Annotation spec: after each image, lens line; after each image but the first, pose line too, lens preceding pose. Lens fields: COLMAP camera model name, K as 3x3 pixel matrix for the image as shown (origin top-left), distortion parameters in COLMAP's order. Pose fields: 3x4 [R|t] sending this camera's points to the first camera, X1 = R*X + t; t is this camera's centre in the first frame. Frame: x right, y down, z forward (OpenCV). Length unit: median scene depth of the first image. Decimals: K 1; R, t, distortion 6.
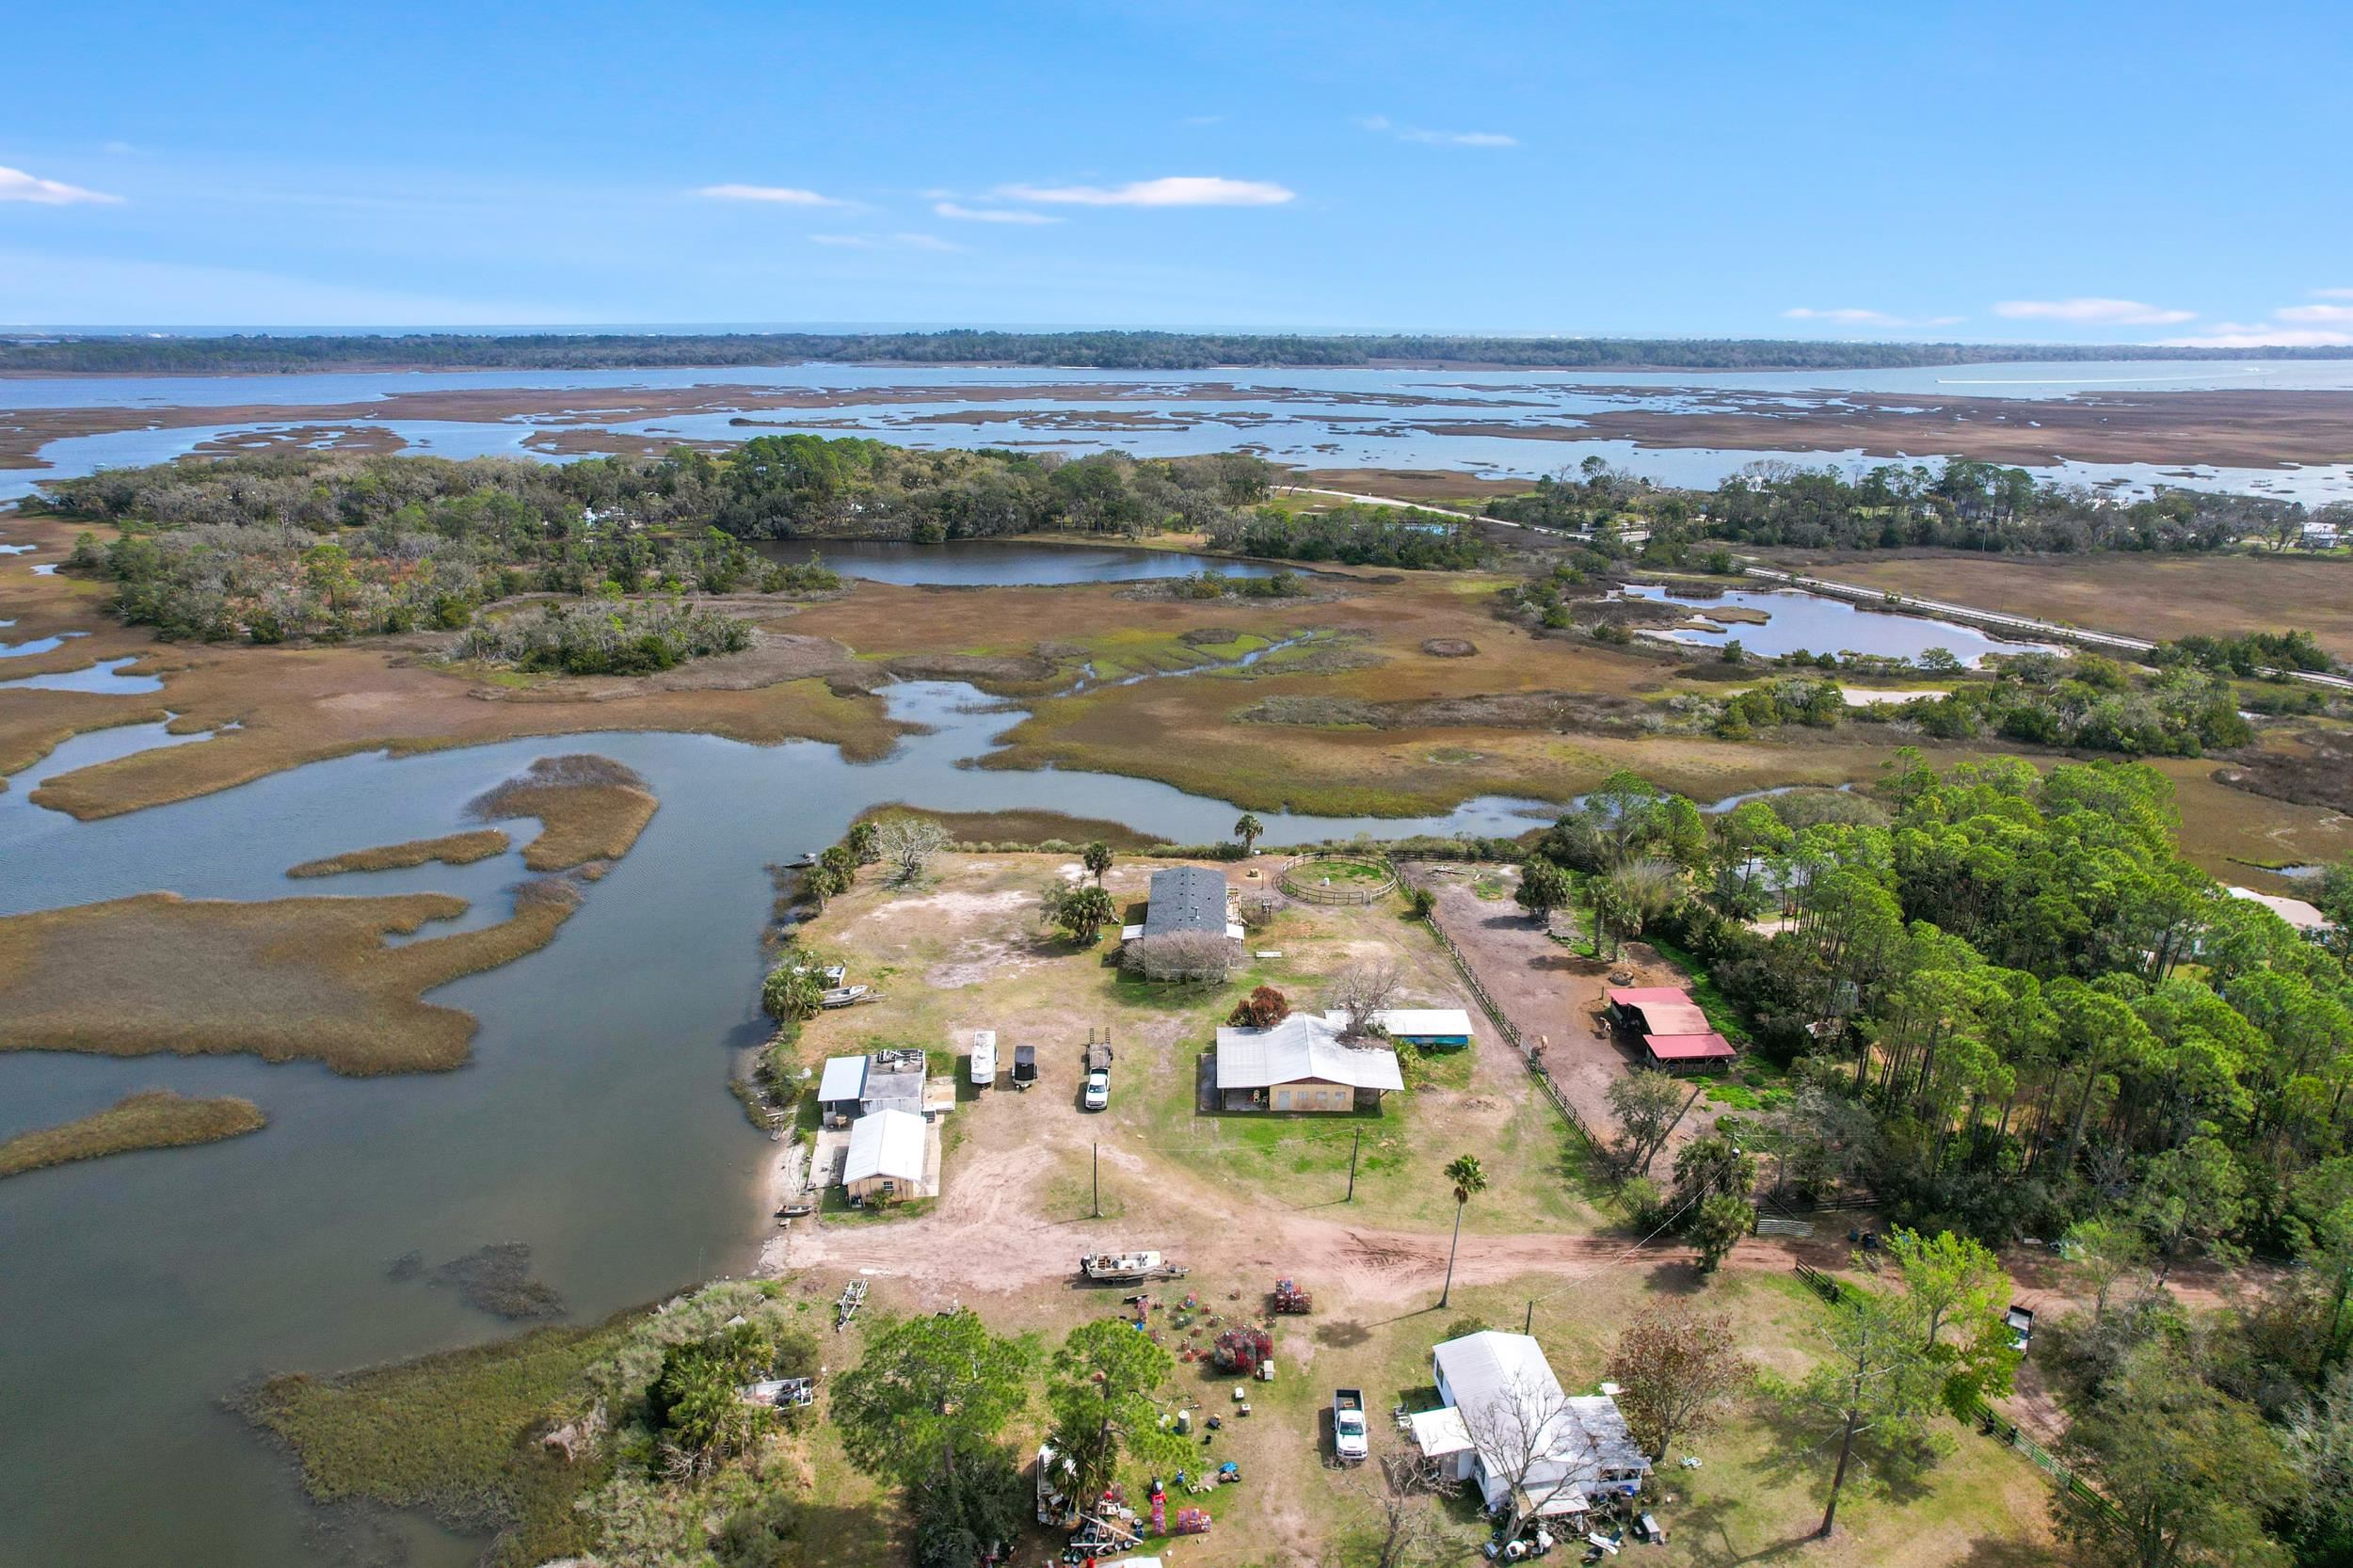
lens RADIAL K [[1457.3, 0, 1194.0], [0, 1457.3, 786.6], [0, 0, 1]] dist [-0.072490, 0.055811]
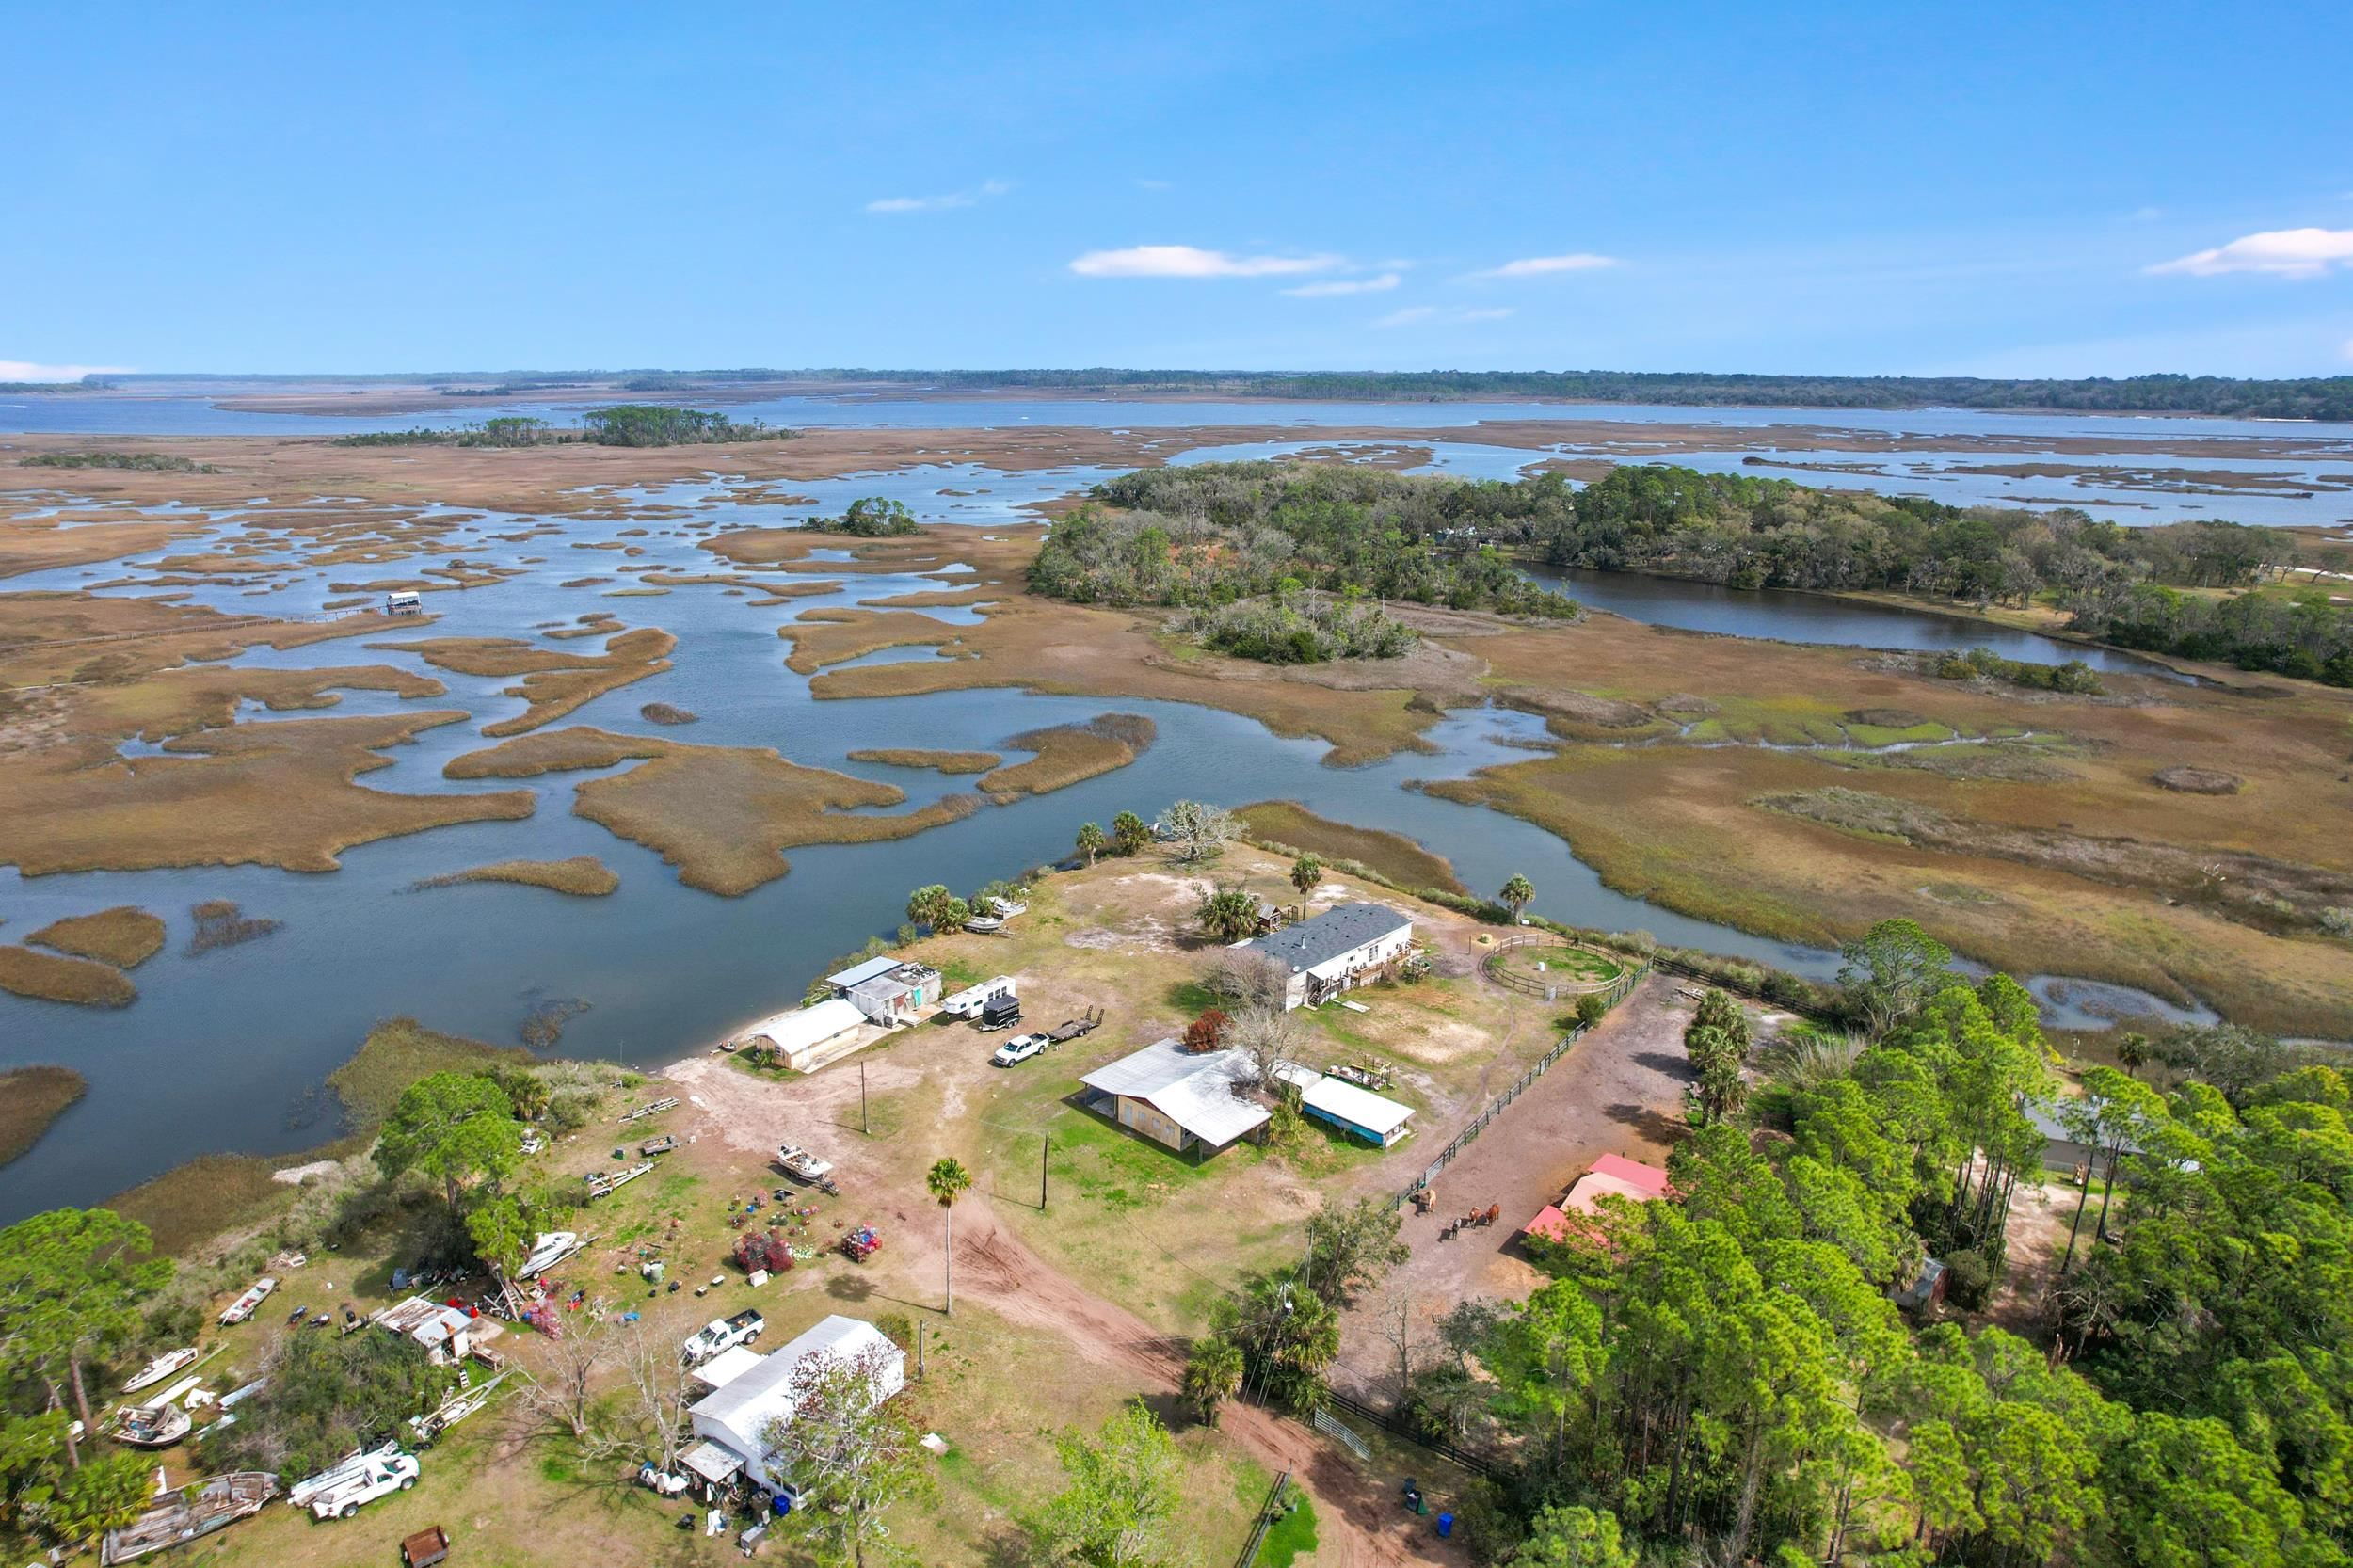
lens RADIAL K [[1485.3, 0, 1176.5], [0, 1485.3, 784.0], [0, 0, 1]] dist [-0.073528, 0.063307]
pose [[0.725277, 0.182695, -0.663774, 0.492666], [-0.204670, 0.977774, 0.045486, -0.036372], [0.657330, 0.102865, 0.746549, 0.184018]]
